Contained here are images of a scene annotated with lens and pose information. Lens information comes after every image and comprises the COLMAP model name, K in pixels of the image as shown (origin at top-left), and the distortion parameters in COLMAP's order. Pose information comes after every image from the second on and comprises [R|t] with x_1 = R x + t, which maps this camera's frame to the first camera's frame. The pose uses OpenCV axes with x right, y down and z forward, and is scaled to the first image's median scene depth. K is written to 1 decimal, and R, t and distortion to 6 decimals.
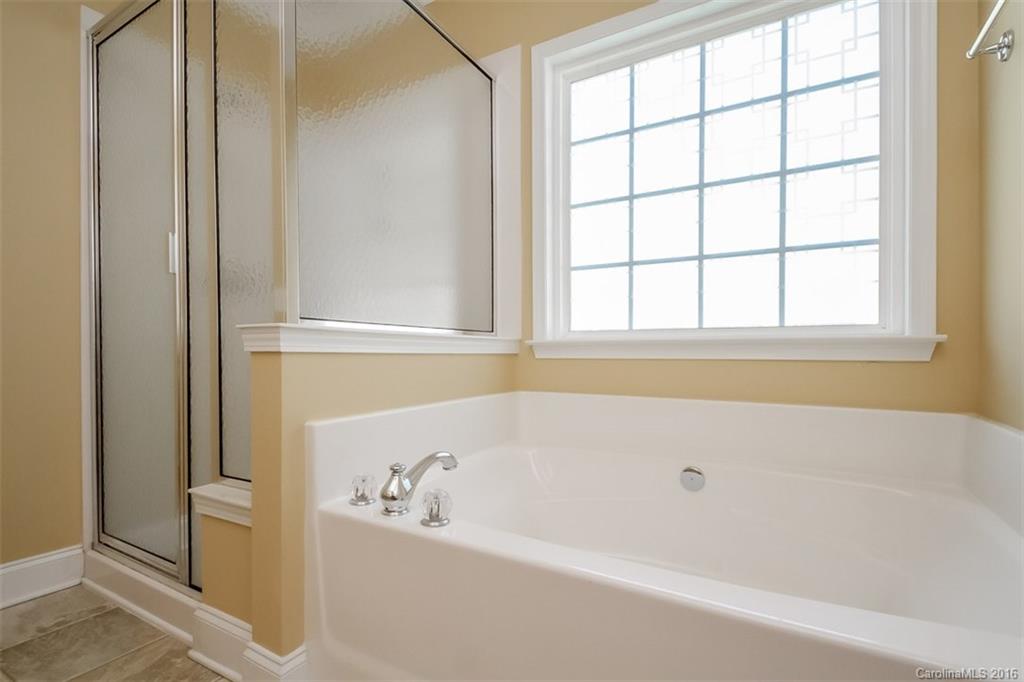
lens RADIAL K [[475.4, 0, 514.0], [0, 475.4, 329.2], [0, 0, 1]] dist [0.008017, -0.006132]
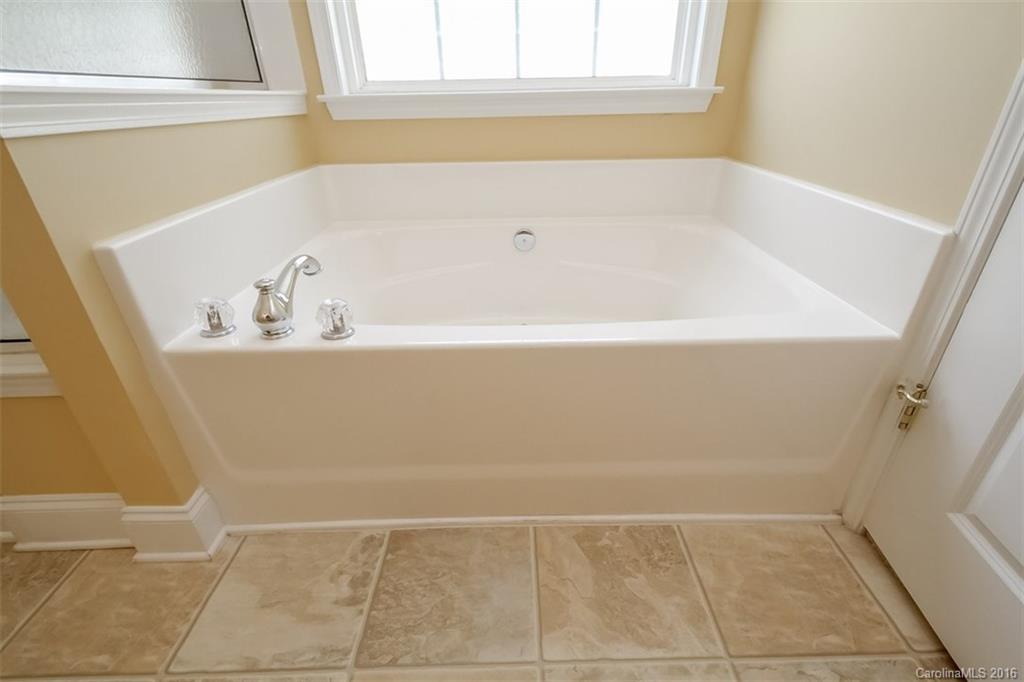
lens RADIAL K [[475.4, 0, 516.3], [0, 475.4, 351.7], [0, 0, 1]] dist [0.008017, -0.006132]
pose [[0.861895, -0.247334, 0.442678, -0.194234], [-0.003798, 0.869808, 0.493375, 0.003193], [-0.507073, -0.426918, 0.748744, 0.105616]]
